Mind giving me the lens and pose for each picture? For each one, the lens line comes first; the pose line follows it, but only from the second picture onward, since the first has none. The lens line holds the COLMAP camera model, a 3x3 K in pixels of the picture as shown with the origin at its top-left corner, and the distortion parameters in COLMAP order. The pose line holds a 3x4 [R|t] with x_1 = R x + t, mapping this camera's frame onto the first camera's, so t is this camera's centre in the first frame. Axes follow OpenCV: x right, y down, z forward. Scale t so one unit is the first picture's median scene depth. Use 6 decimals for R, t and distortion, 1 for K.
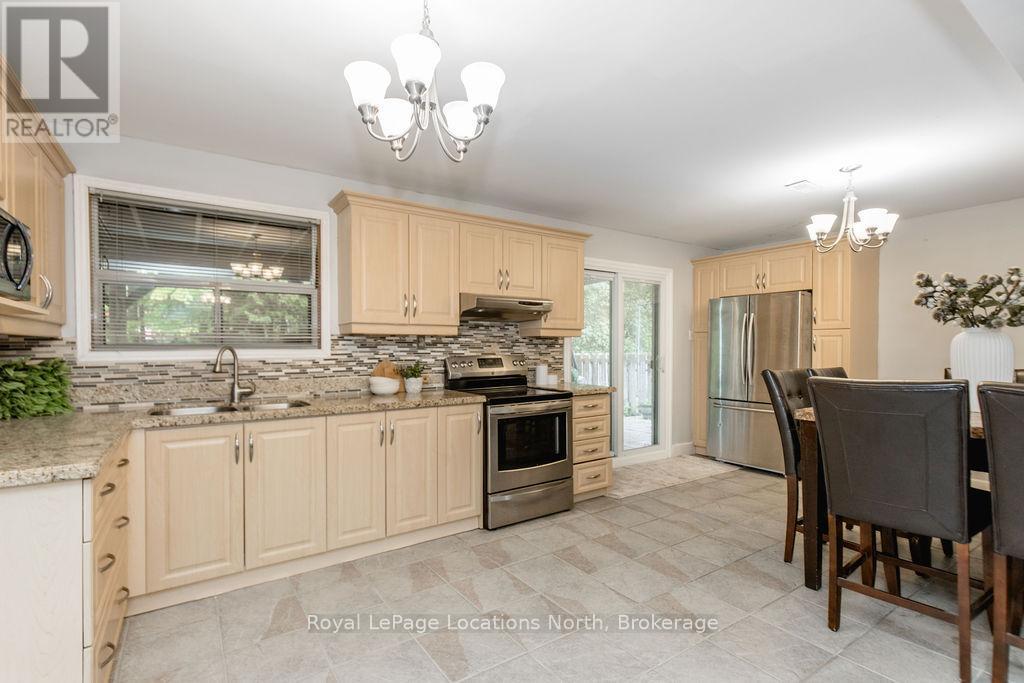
lens RADIAL K [[474.4, 0, 505.8], [0, 474.4, 354.4], [0, 0, 1]] dist [0.001744, -0.000133]
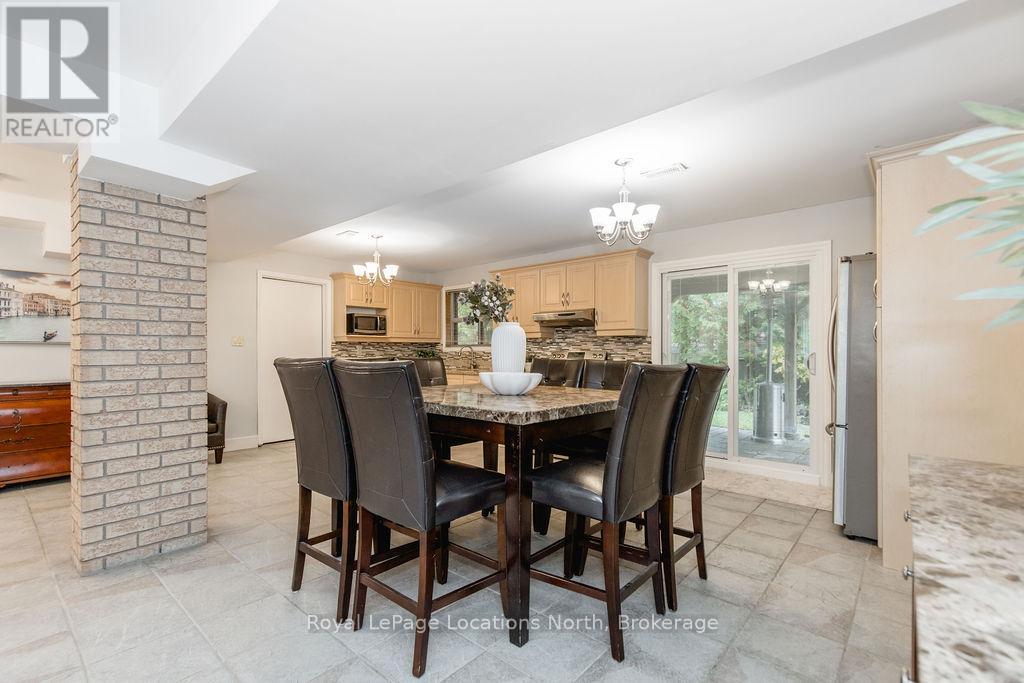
lens RADIAL K [[474.4, 0, 505.8], [0, 474.4, 354.4], [0, 0, 1]] dist [0.001744, -0.000133]
pose [[0.253118, 0.008247, -0.967400, 1.499893], [-0.015731, 0.999867, 0.004407, 0.012914], [0.967307, 0.014102, 0.253214, 0.469916]]
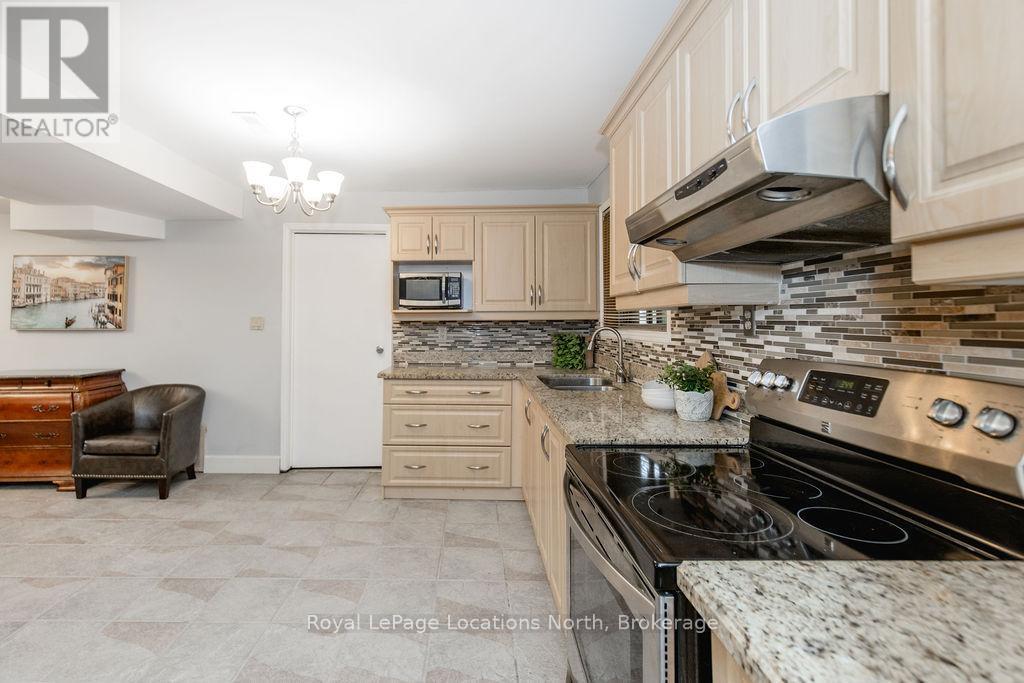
lens RADIAL K [[469.6, 0, 464.7], [0, 469.6, 317.5], [0, 0, 1]] dist [0.001384, 0.000018]
pose [[-0.577260, -0.003754, -0.816552, 0.366876], [-0.006636, 0.999978, 0.000094, -0.028689], [0.816533, 0.005473, -0.577273, 1.100324]]
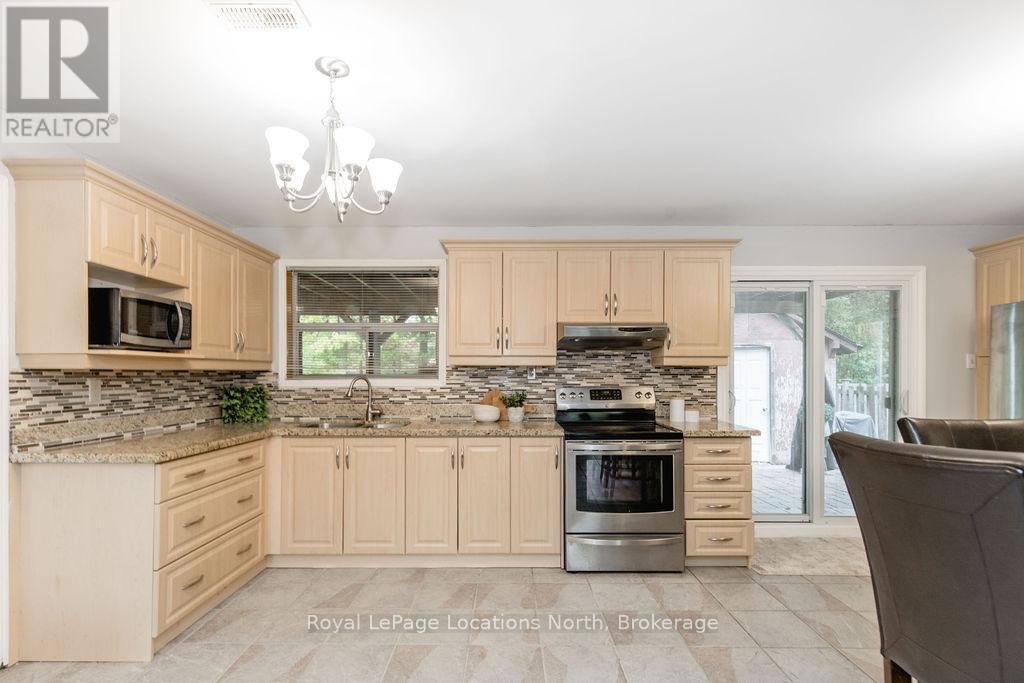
lens RADIAL K [[485.8, 0, 513.8], [0, 485.8, 372.9], [0, 0, 1]] dist [0.002403, 0.000059]
pose [[0.828868, 0.003039, -0.559436, 0.394740], [-0.011367, 0.999870, -0.011410, -0.013515], [0.559329, 0.015817, 0.828795, 0.122237]]
